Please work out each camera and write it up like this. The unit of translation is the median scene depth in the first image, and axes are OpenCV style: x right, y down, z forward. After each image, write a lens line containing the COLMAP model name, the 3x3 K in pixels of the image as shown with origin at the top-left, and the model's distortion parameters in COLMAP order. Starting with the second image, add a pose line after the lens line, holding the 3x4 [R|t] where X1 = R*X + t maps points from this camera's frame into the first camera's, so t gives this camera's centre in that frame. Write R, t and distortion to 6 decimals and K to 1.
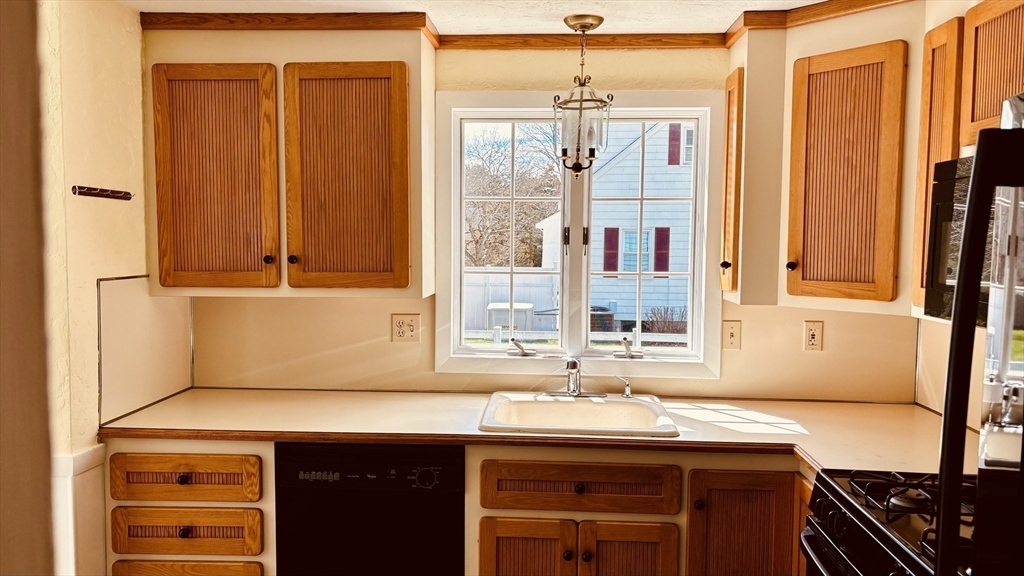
lens RADIAL K [[768.5, 0, 510.9], [0, 768.5, 290.0], [0, 0, 1]] dist [0.038400, -0.012239]
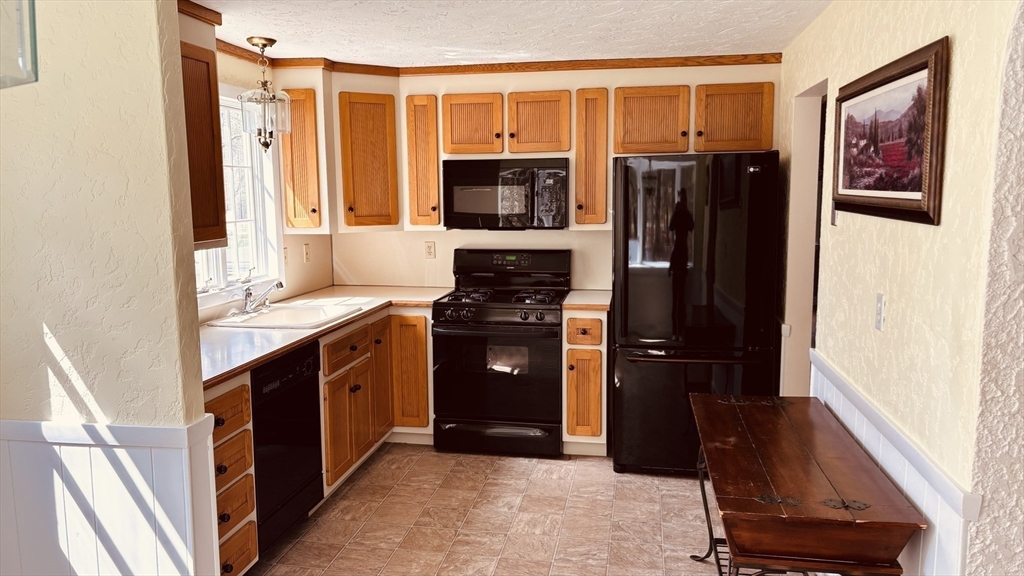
lens RADIAL K [[772.1, 0, 502.6], [0, 772.1, 294.4], [0, 0, 1]] dist [0.097418, -0.181924]
pose [[0.117883, -0.141351, 0.982916, -1.317539], [0.081841, 0.987833, 0.132242, -0.043000], [-0.989649, 0.064854, 0.128017, 0.413308]]
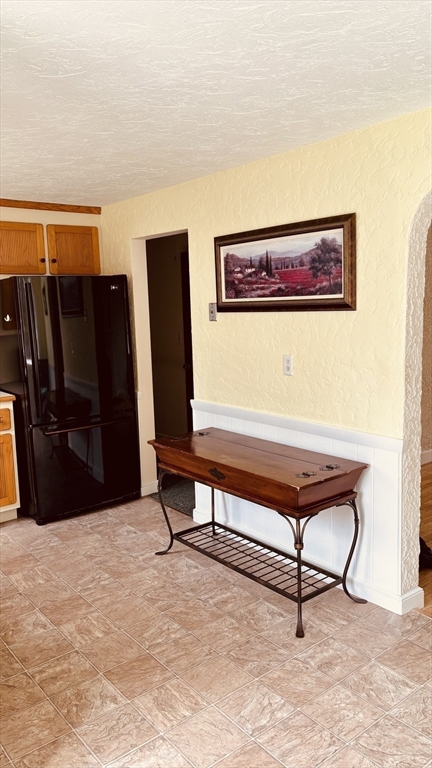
lens RADIAL K [[582.3, 0, 211.7], [0, 582.3, 386.5], [0, 0, 1]] dist [0.100414, -0.180330]
pose [[-0.668338, -0.097328, 0.737463, -1.166489], [0.077847, 0.976808, 0.199465, -0.076632], [-0.739773, 0.190719, -0.645261, 0.998927]]
